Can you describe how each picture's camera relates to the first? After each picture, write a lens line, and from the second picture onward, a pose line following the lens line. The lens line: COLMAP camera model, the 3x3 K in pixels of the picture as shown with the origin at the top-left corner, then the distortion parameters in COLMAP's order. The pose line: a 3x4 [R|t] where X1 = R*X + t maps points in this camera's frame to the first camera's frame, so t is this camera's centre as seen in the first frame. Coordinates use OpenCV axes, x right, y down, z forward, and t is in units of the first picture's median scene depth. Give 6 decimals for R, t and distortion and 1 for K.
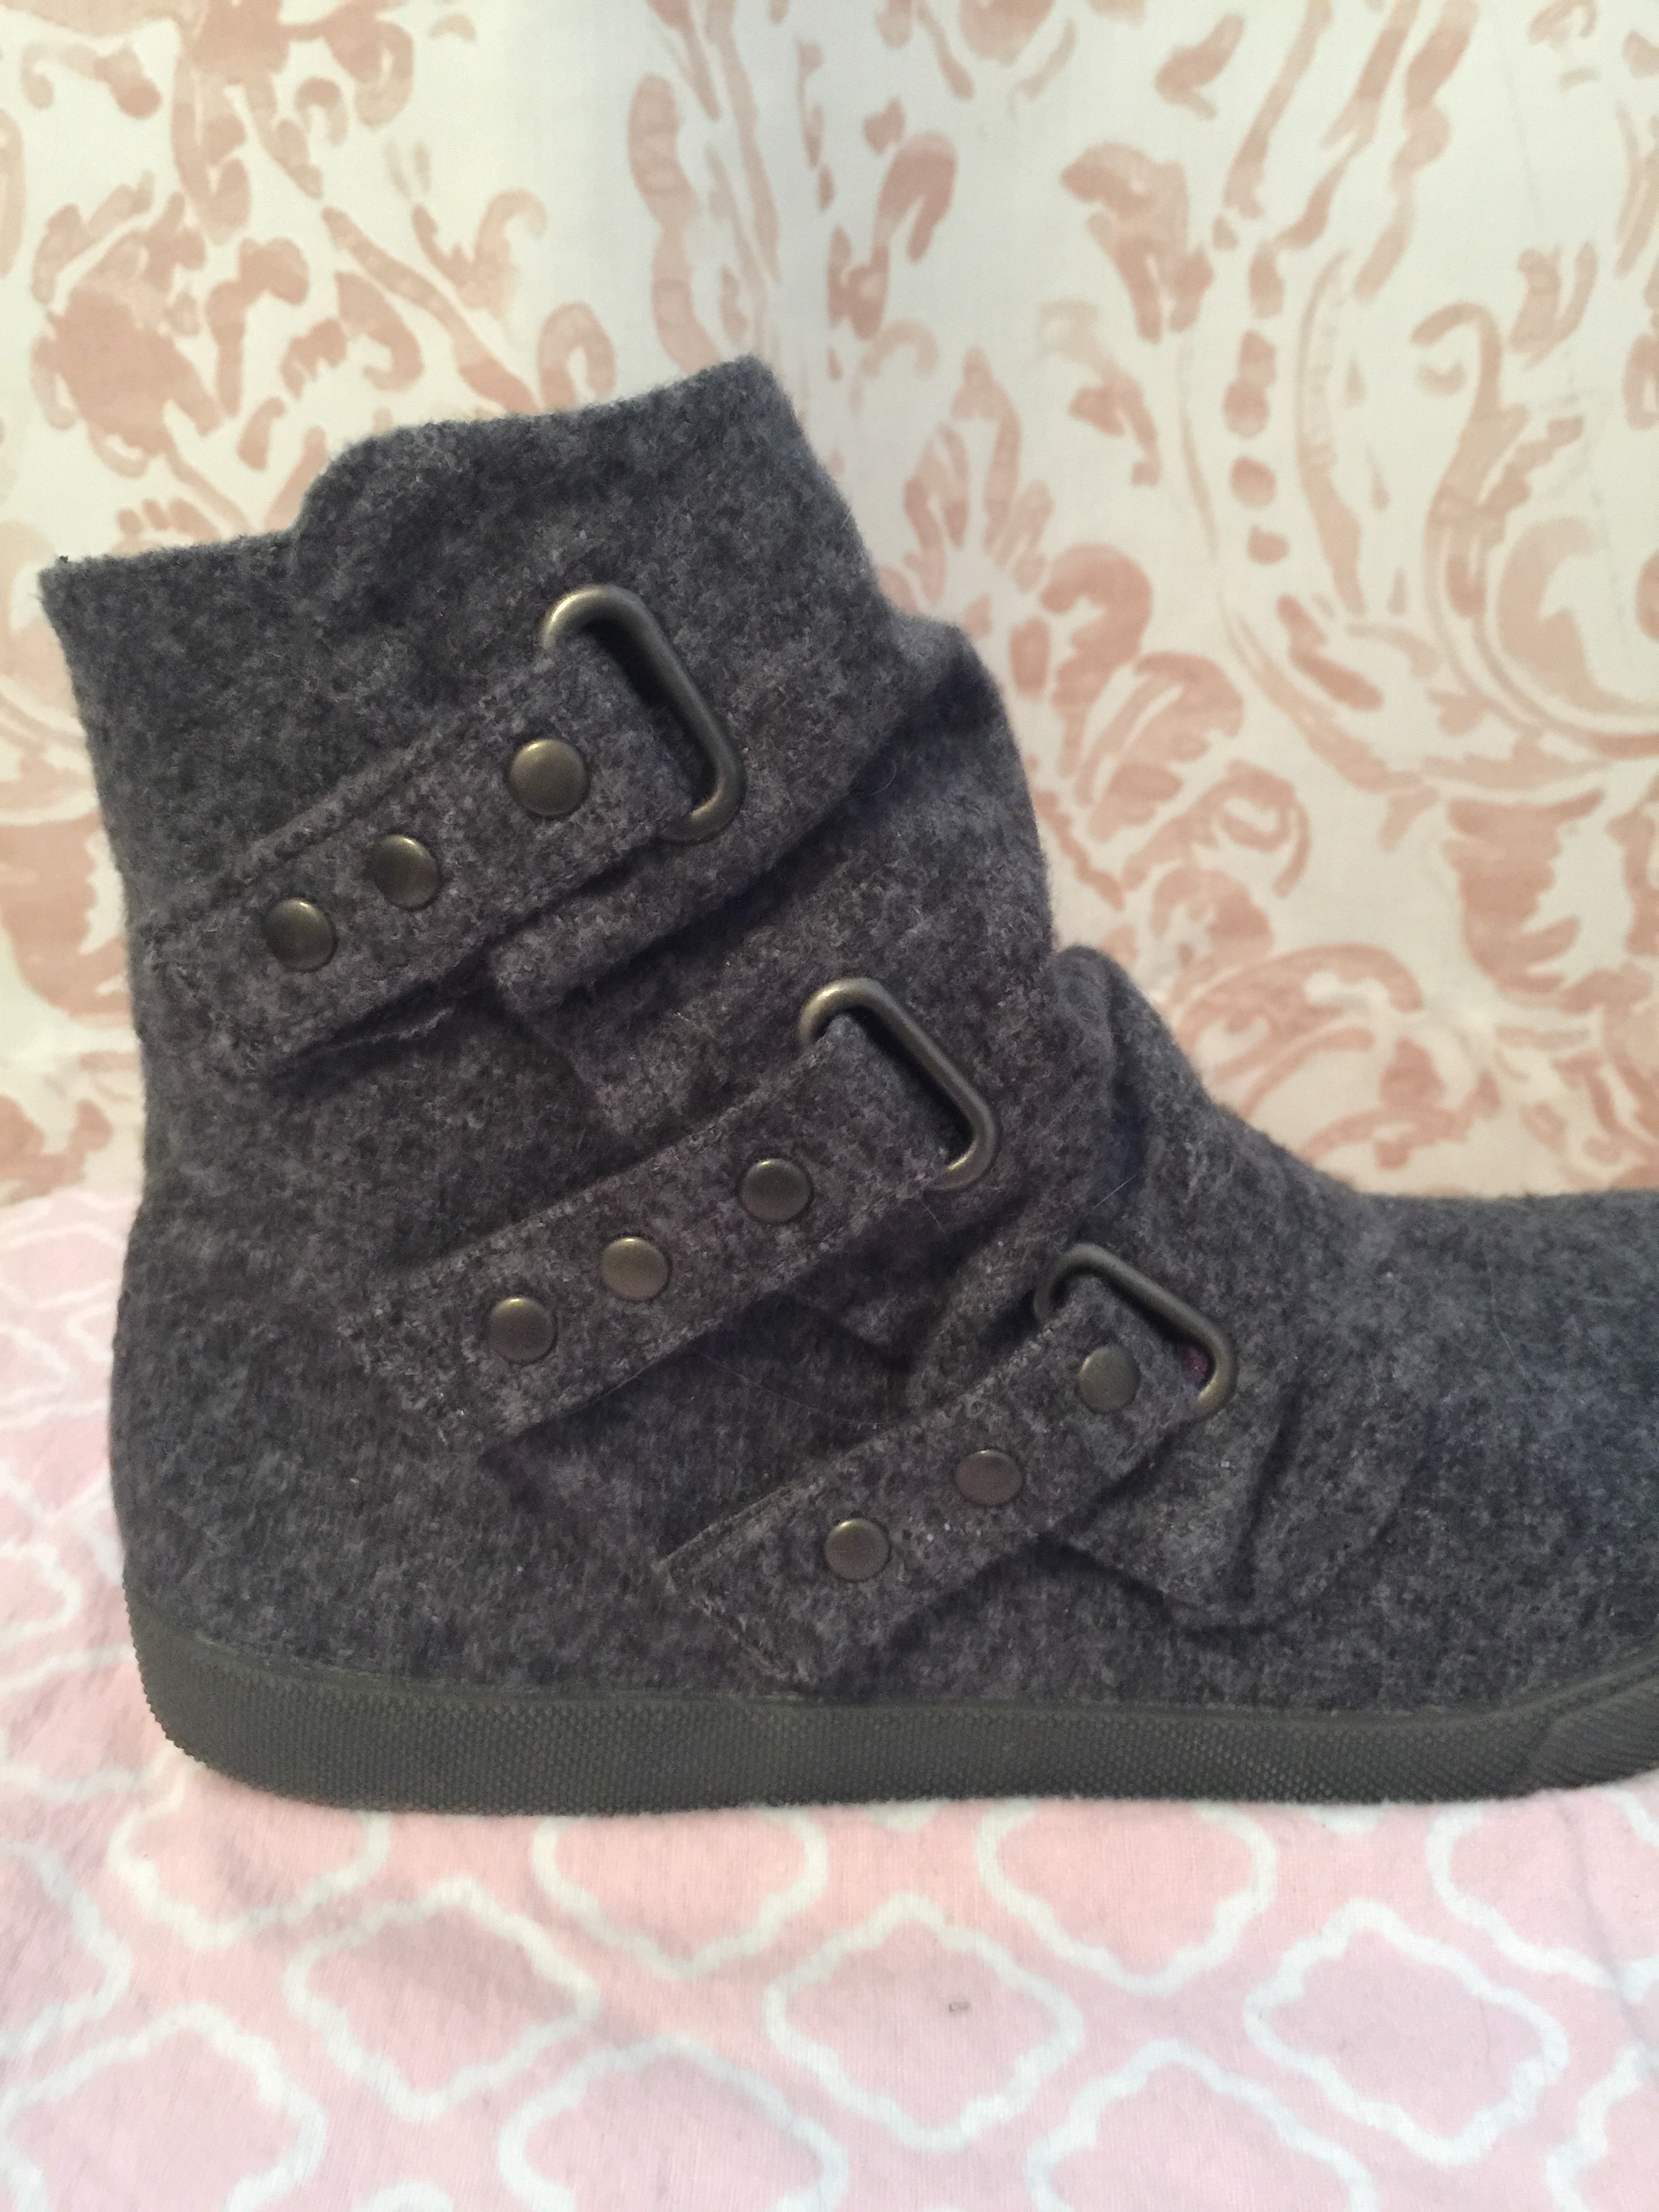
lens RADIAL K [[1998.2, 0, 808.9], [0, 1998.2, 1040.8], [0, 0, 1]] dist [0.095185, -0.157118]
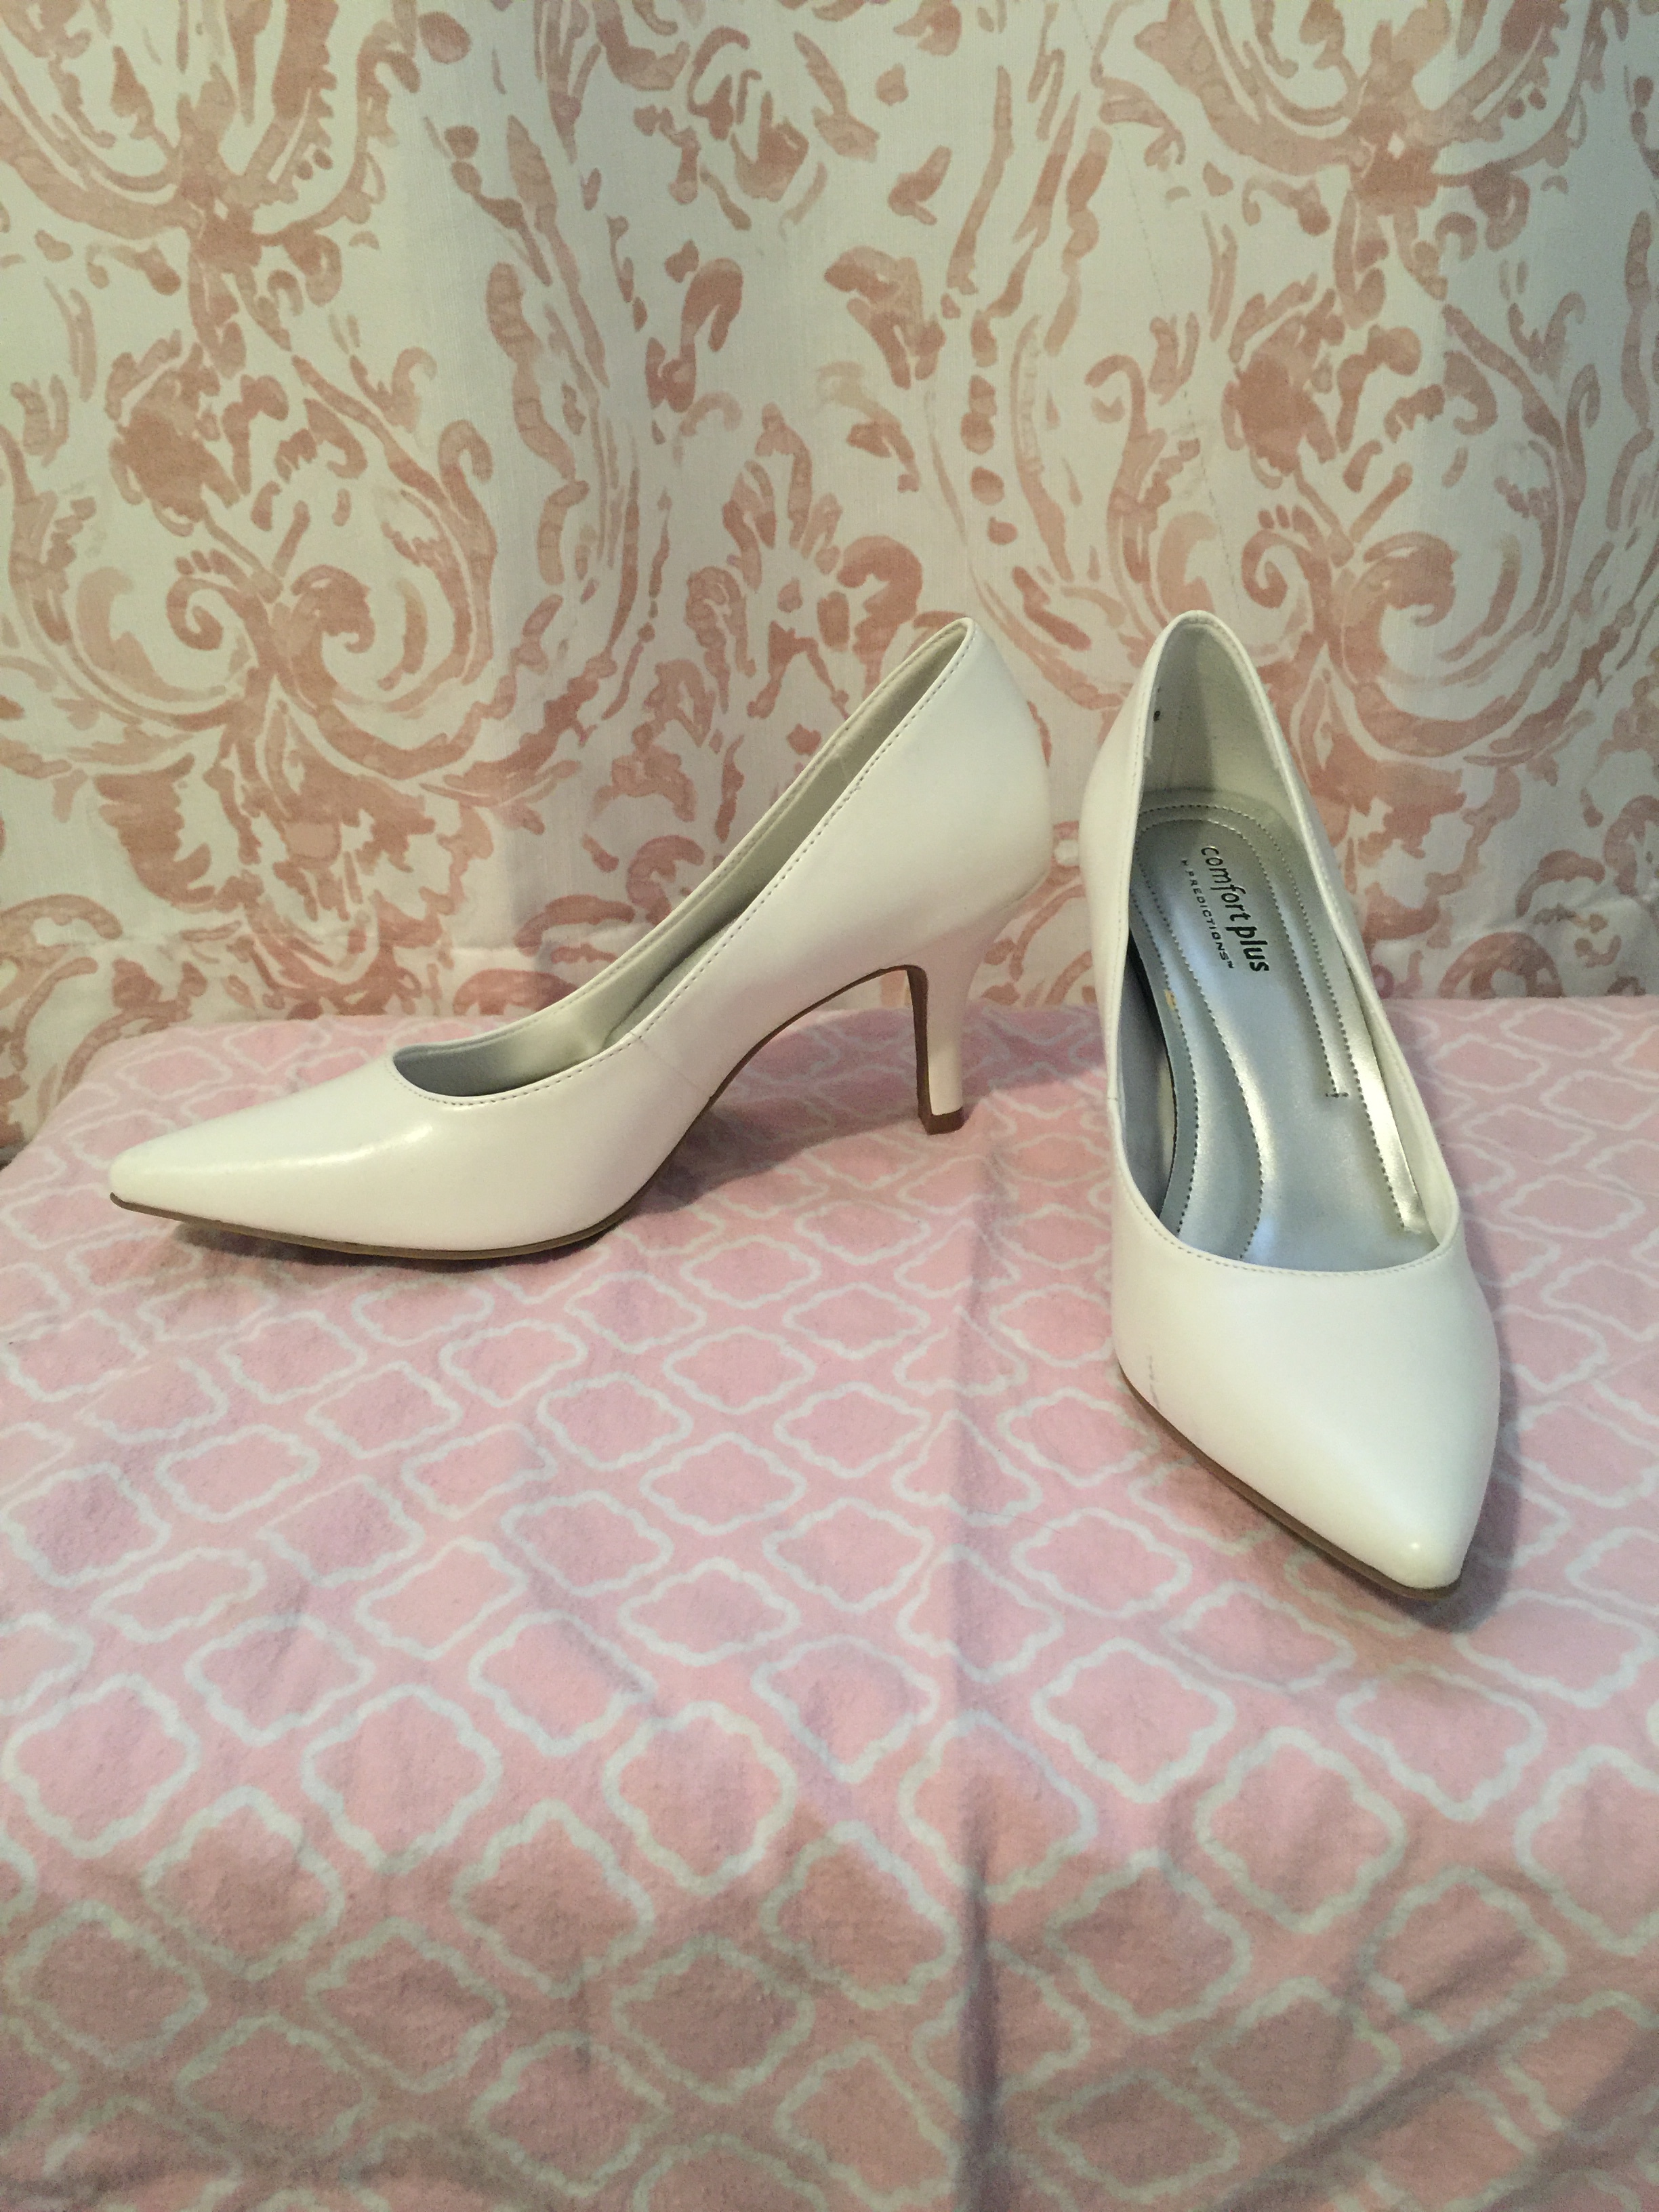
lens RADIAL K [[1998.2, 0, 832.2], [0, 1998.2, 1086.2], [0, 0, 1]] dist [0.095185, -0.157118]
pose [[0.997671, -0.030204, -0.061152, 0.192364], [0.036755, 0.993362, 0.108996, -0.024876], [0.057454, -0.110989, 0.992159, -0.424447]]
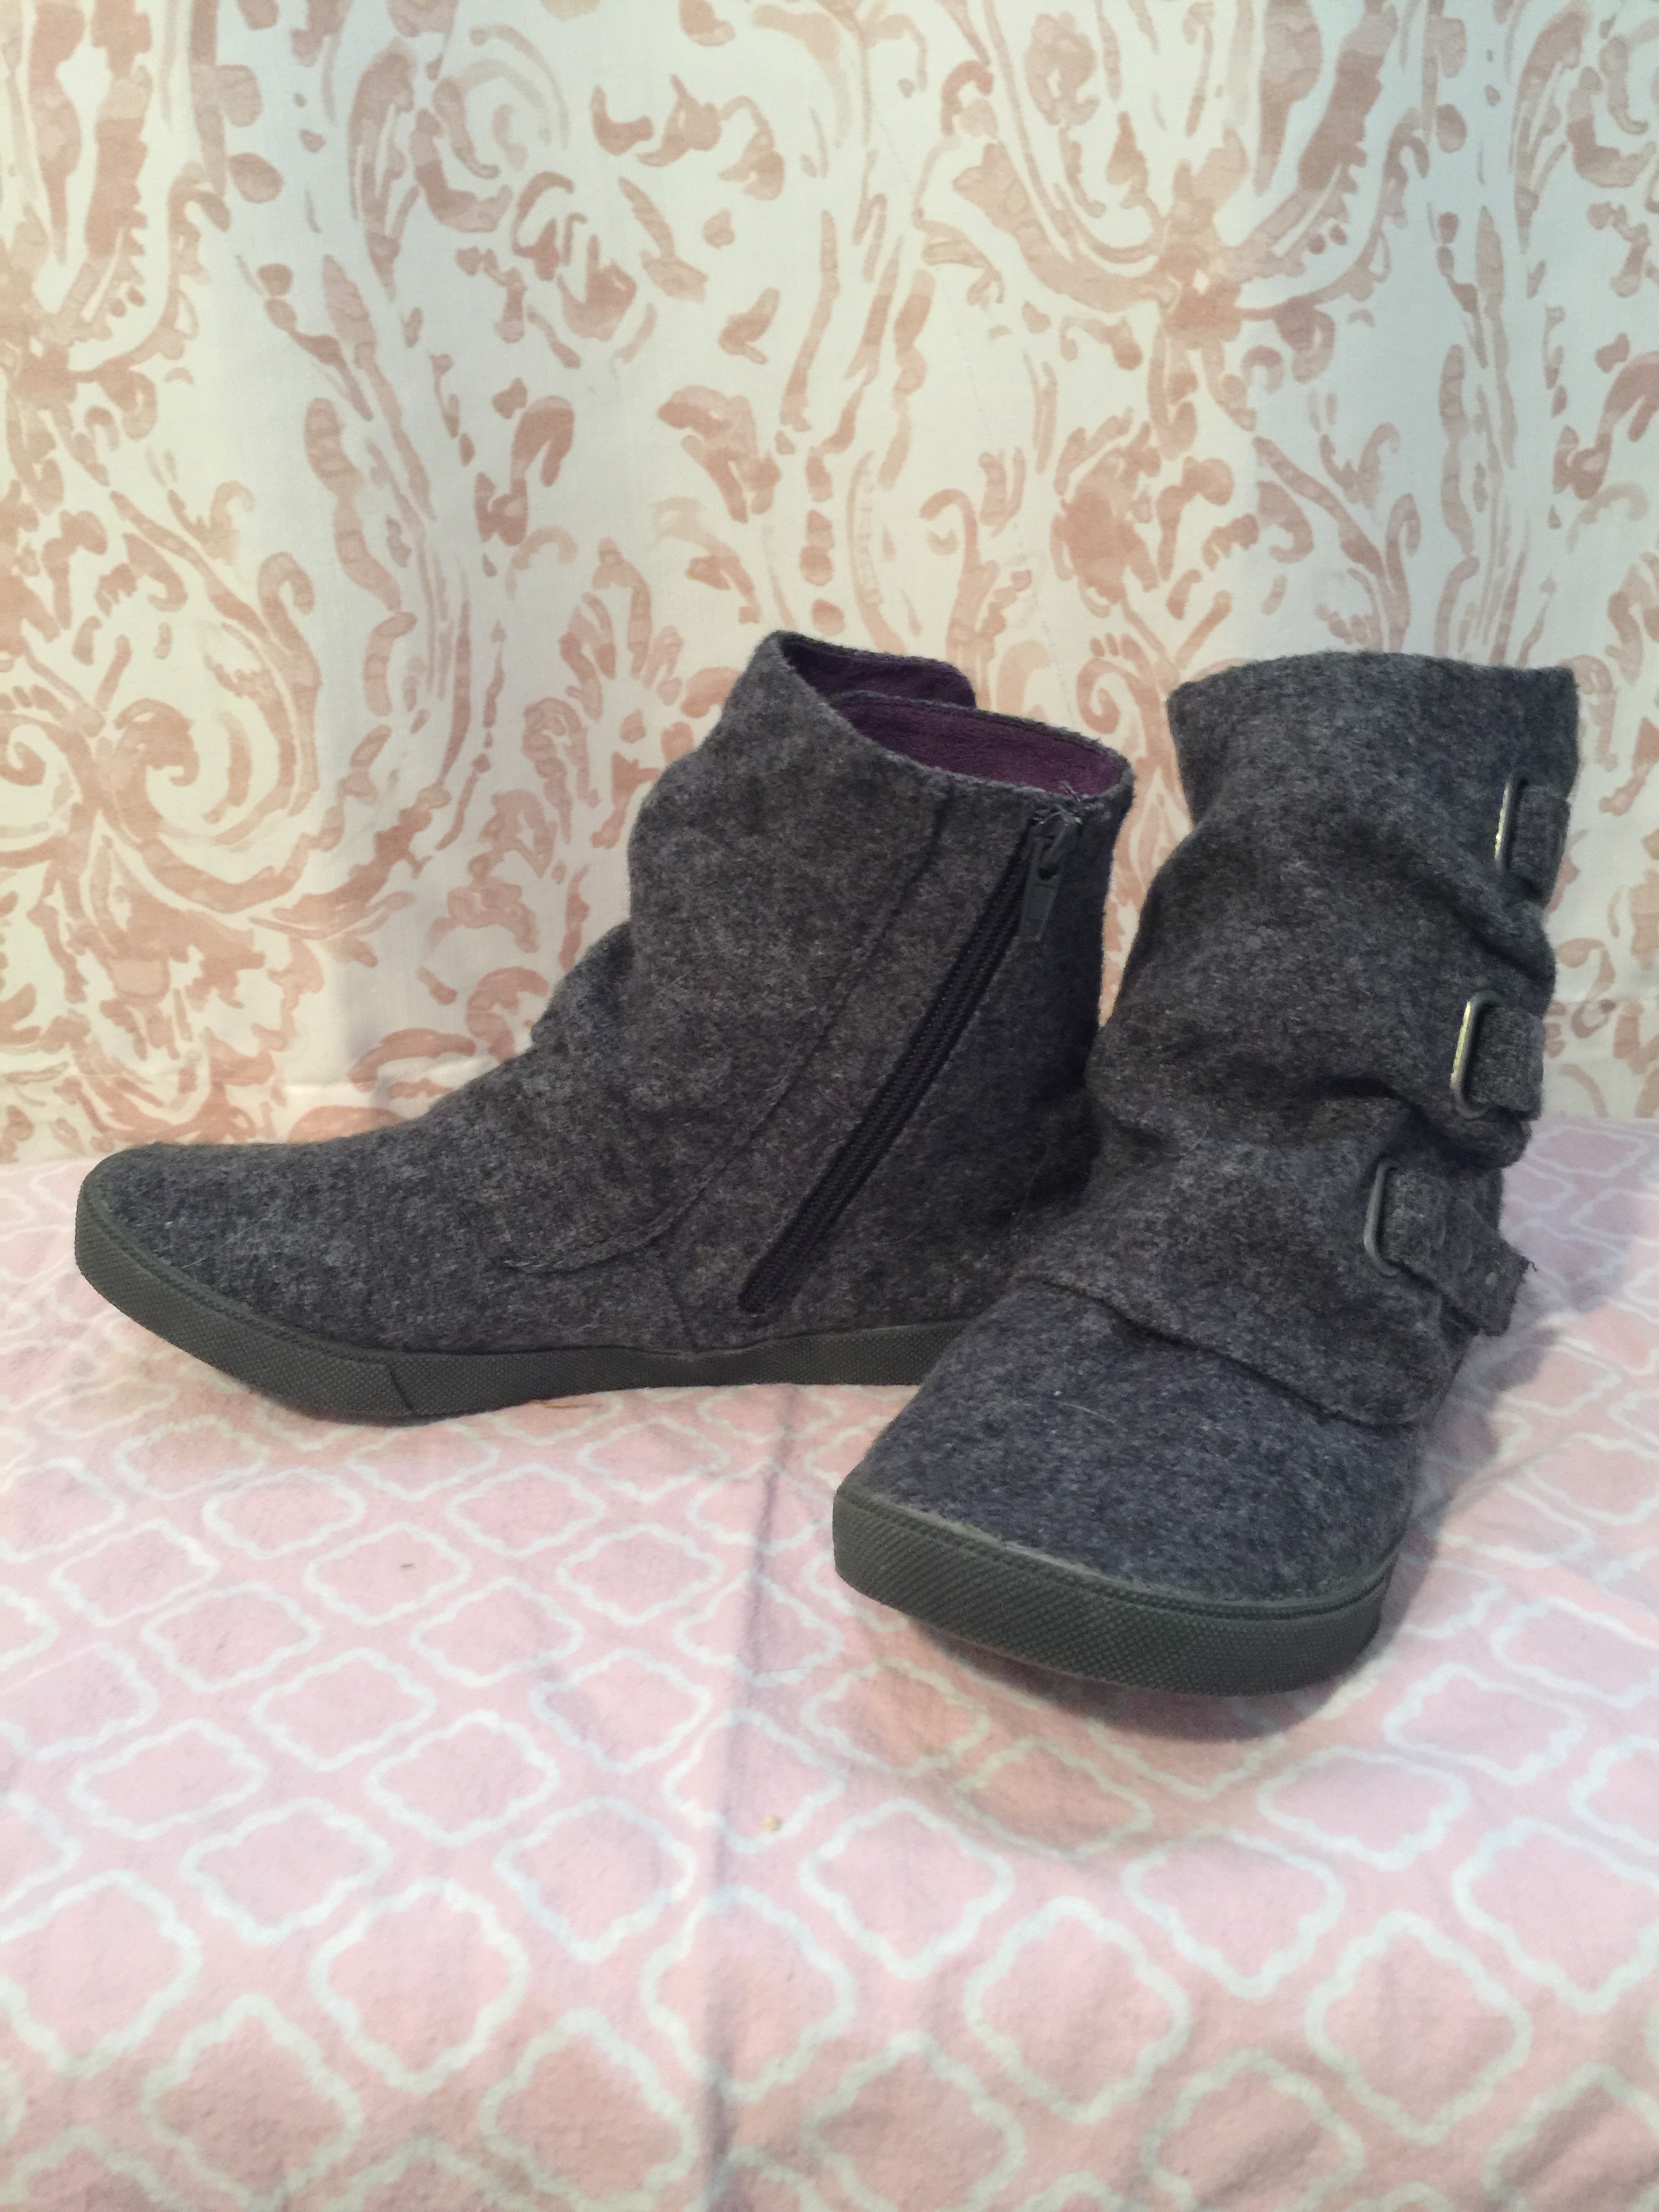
lens RADIAL K [[1998.2, 0, 845.4], [0, 1998.2, 1085.1], [0, 0, 1]] dist [0.095185, -0.157118]
pose [[0.998296, -0.047707, -0.033592, 0.270746], [0.049044, 0.997989, 0.040167, -0.013455], [0.031609, -0.041746, 0.998628, -0.393029]]
